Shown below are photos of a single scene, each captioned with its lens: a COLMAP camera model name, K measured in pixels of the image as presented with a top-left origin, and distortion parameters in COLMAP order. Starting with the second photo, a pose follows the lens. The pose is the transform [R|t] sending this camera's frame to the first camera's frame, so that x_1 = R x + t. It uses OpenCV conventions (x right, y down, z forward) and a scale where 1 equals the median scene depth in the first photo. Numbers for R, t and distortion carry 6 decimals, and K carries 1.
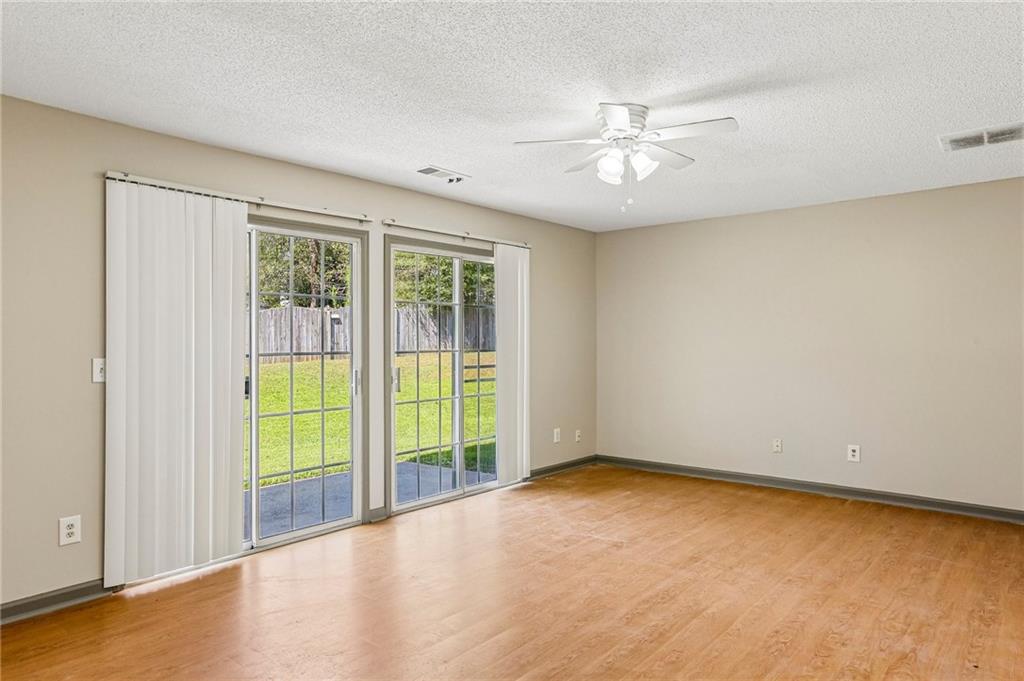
lens RADIAL K [[648.6, 0, 512.7], [0, 648.6, 338.0], [0, 0, 1]] dist [-0.039825, 0.035543]
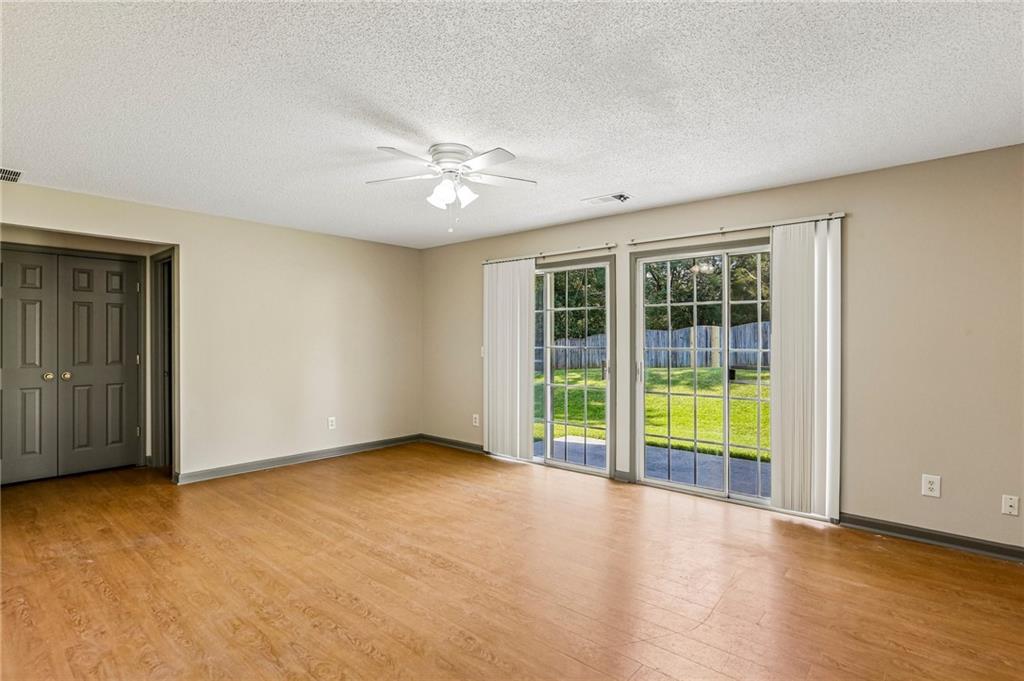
lens RADIAL K [[519.0, 0, 500.4], [0, 519.0, 338.2], [0, 0, 1]] dist [-0.018152, 0.000906]
pose [[-0.036077, 0.006297, -0.999329, 1.138046], [0.003158, 0.999976, 0.006187, -0.006857], [0.999344, -0.002933, -0.036096, 1.120720]]
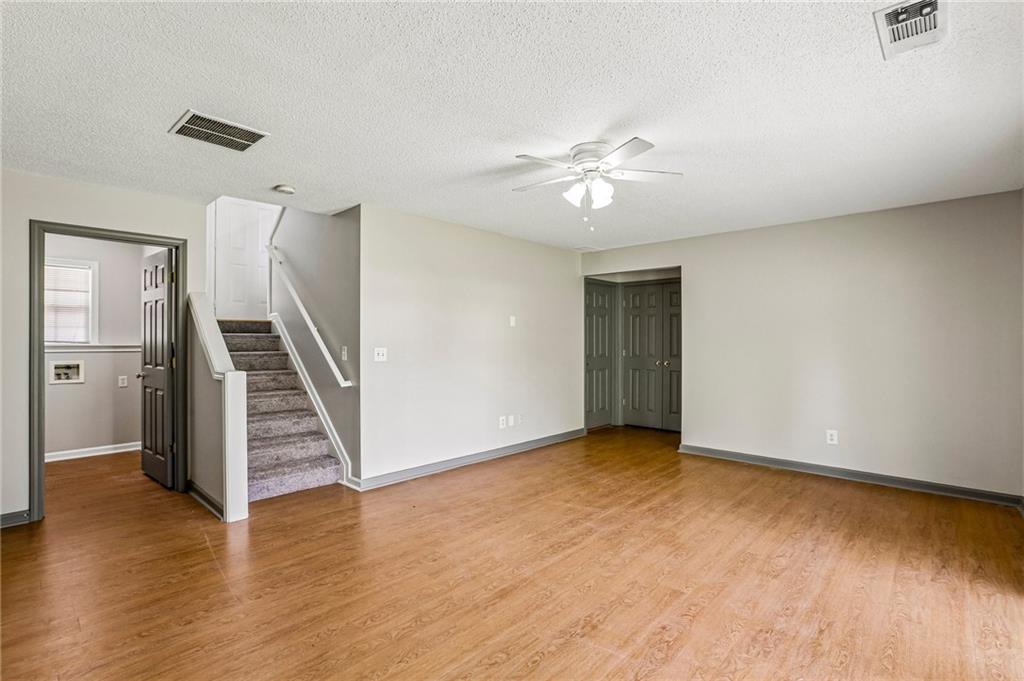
lens RADIAL K [[467.8, 0, 500.6], [0, 467.8, 332.5], [0, 0, 1]] dist [-0.052575, 0.022293]
pose [[-0.997187, 0.005552, 0.074754, 0.273747], [0.004081, 0.999796, -0.019804, 0.008737], [-0.074849, -0.019443, -0.997005, 1.875118]]
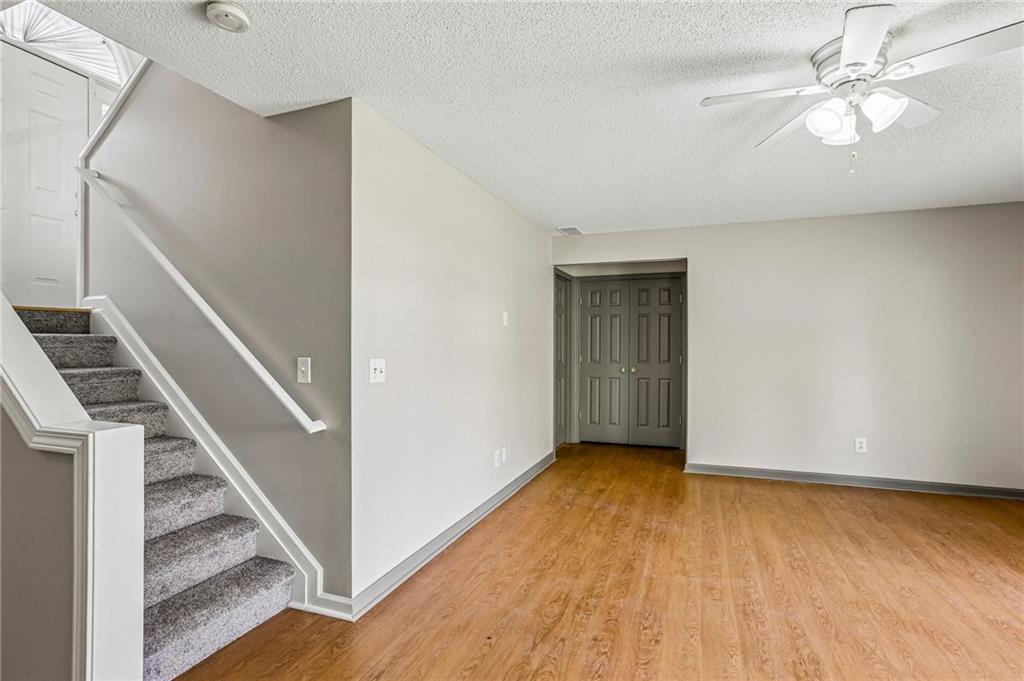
lens RADIAL K [[479.8, 0, 512.5], [0, 479.8, 337.1], [0, 0, 1]] dist [-0.037573, 0.014867]
pose [[-0.945948, 0.003486, -0.324300, 0.740132], [0.008540, 0.999863, -0.014163, 0.002366], [0.324206, -0.016167, -0.945848, 1.405348]]
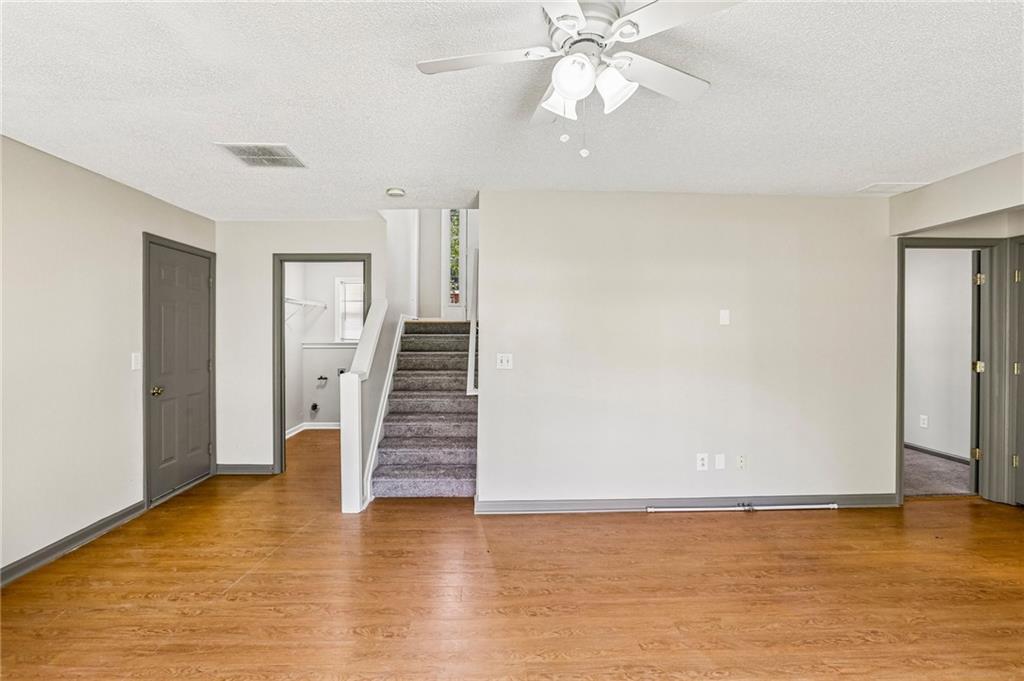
lens RADIAL K [[467.8, 0, 500.6], [0, 467.8, 332.5], [0, 0, 1]] dist [-0.052575, 0.022293]
pose [[-0.666817, 0.003040, 0.745216, -0.122089], [-0.001582, 0.999984, -0.005495, -0.019855], [-0.745220, -0.004843, -0.666801, 1.365742]]
